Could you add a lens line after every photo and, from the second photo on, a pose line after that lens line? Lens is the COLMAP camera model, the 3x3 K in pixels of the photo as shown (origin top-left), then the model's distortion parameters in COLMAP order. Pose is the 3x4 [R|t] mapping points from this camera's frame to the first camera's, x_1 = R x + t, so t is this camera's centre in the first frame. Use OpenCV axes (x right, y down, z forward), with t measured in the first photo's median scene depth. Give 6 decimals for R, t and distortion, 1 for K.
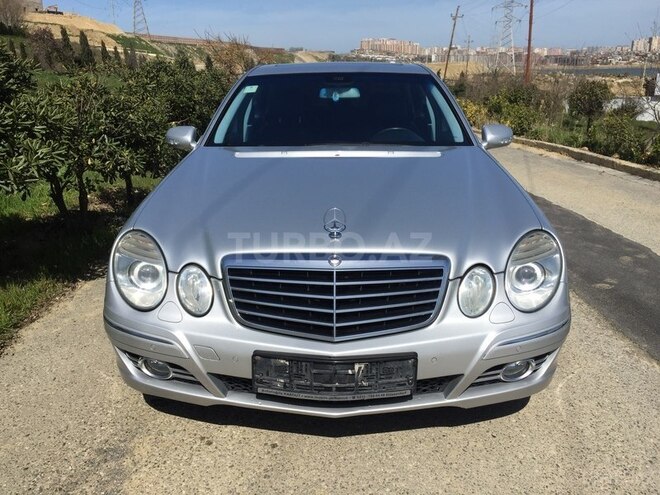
lens RADIAL K [[558.8, 0, 329.5], [0, 558.8, 252.2], [0, 0, 1]] dist [0.045160, -0.054816]
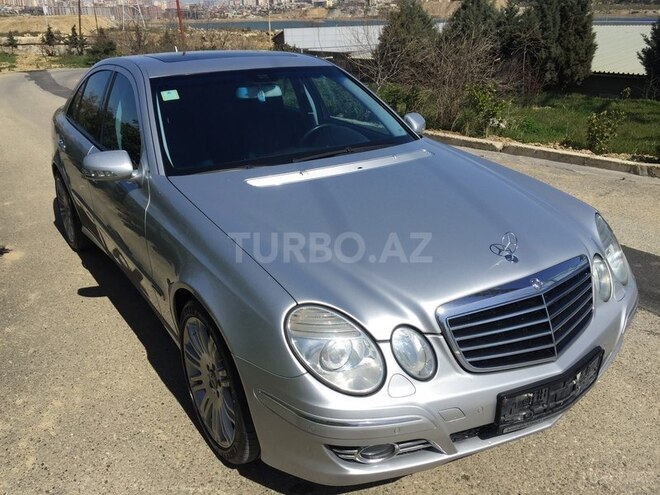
lens RADIAL K [[558.8, 0, 328.8], [0, 558.8, 247.5], [0, 0, 1]] dist [0.045160, -0.054816]
pose [[0.826016, -0.215232, 0.520935, -0.805478], [0.181437, 0.976562, 0.115786, -0.232573], [-0.533646, -0.001124, 0.845707, 0.321757]]
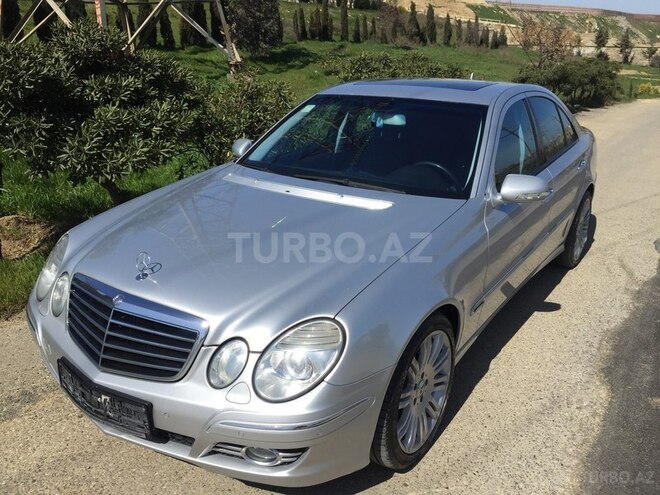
lens RADIAL K [[558.8, 0, 330.1], [0, 558.8, 244.5], [0, 0, 1]] dist [0.045160, -0.054816]
pose [[0.837253, 0.195735, -0.510583, 0.897874], [-0.176994, 0.980479, 0.085638, -0.259986], [0.517378, 0.018670, 0.855553, 0.244287]]
